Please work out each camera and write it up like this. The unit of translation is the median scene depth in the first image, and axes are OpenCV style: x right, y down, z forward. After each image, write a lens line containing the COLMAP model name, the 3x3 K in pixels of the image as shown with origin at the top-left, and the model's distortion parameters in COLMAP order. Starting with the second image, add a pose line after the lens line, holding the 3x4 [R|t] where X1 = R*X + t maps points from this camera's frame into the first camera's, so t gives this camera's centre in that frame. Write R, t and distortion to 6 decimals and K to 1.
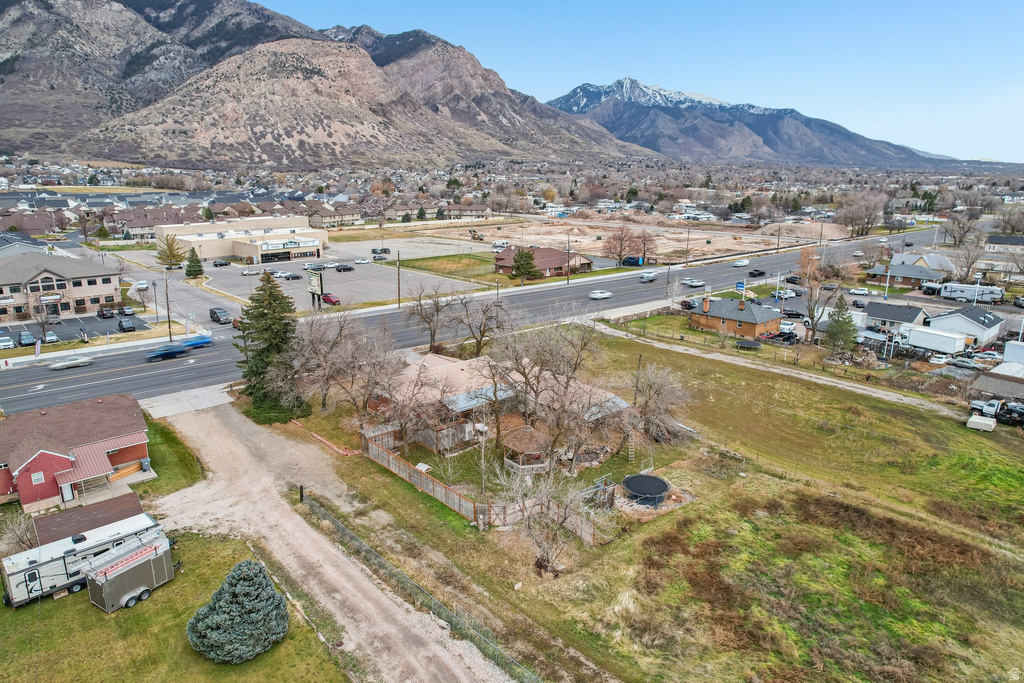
lens RADIAL K [[662.6, 0, 515.4], [0, 662.6, 344.9], [0, 0, 1]] dist [-0.090630, 0.082246]
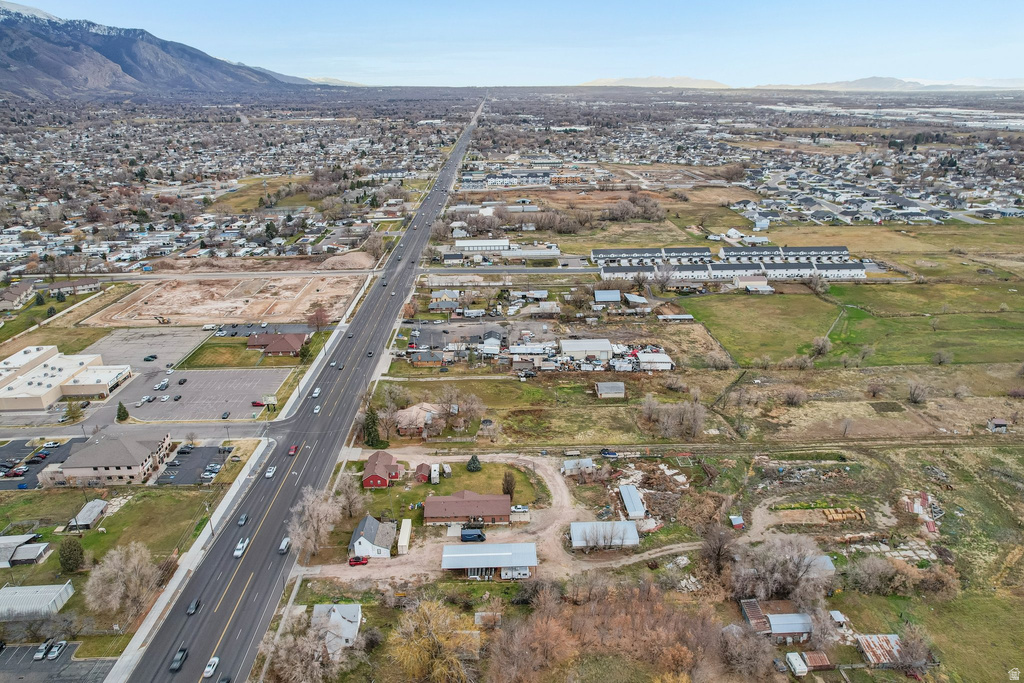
lens RADIAL K [[662.6, 0, 515.4], [0, 662.6, 344.9], [0, 0, 1]] dist [-0.090630, 0.082246]
pose [[0.646521, -0.279755, 0.709752, -0.065004], [0.202485, 0.959896, 0.193906, -0.026776], [-0.735534, 0.018350, 0.677239, -0.052530]]
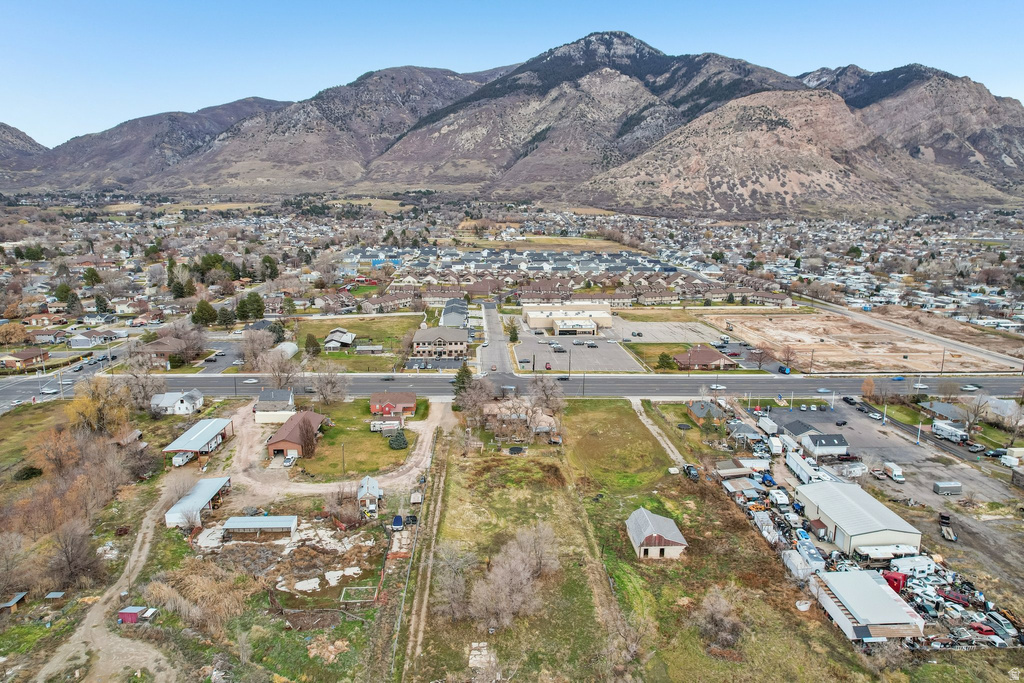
lens RADIAL K [[654.5, 0, 515.1], [0, 654.5, 353.0], [0, 0, 1]] dist [-0.089322, 0.076191]
pose [[0.774766, 0.143809, -0.615676, 0.050515], [-0.166350, 0.985844, 0.020937, -0.007723], [0.609971, 0.086196, 0.787722, -0.037956]]
